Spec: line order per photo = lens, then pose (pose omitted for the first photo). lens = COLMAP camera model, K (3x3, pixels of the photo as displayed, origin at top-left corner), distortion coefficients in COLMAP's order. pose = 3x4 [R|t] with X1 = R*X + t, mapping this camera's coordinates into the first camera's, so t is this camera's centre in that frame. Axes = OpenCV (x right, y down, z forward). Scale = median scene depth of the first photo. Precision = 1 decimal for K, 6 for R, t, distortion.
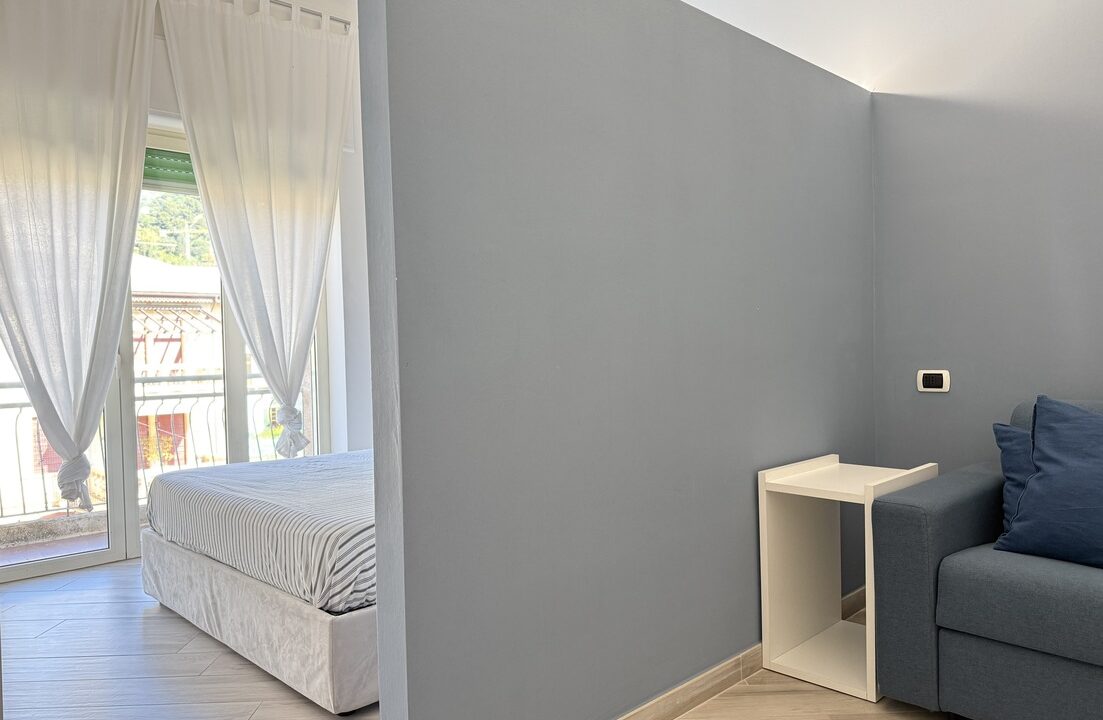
lens RADIAL K [[774.4, 0, 551.7], [0, 774.4, 348.0], [0, 0, 1]] dist [0.043097, -0.046632]
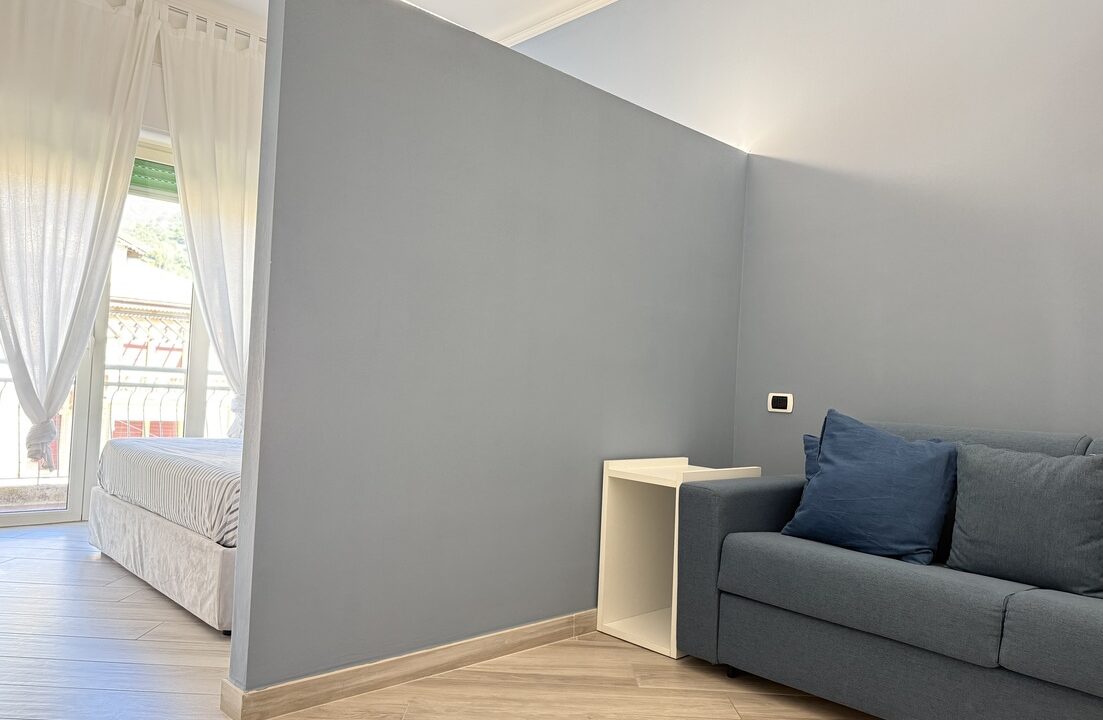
lens RADIAL K [[774.4, 0, 551.7], [0, 774.4, 348.0], [0, 0, 1]] dist [0.043097, -0.046632]
pose [[0.997286, 0.072711, -0.011579, 0.157593], [-0.073229, 0.995877, -0.053546, 0.047799], [0.007638, 0.054248, 0.998498, -0.158731]]
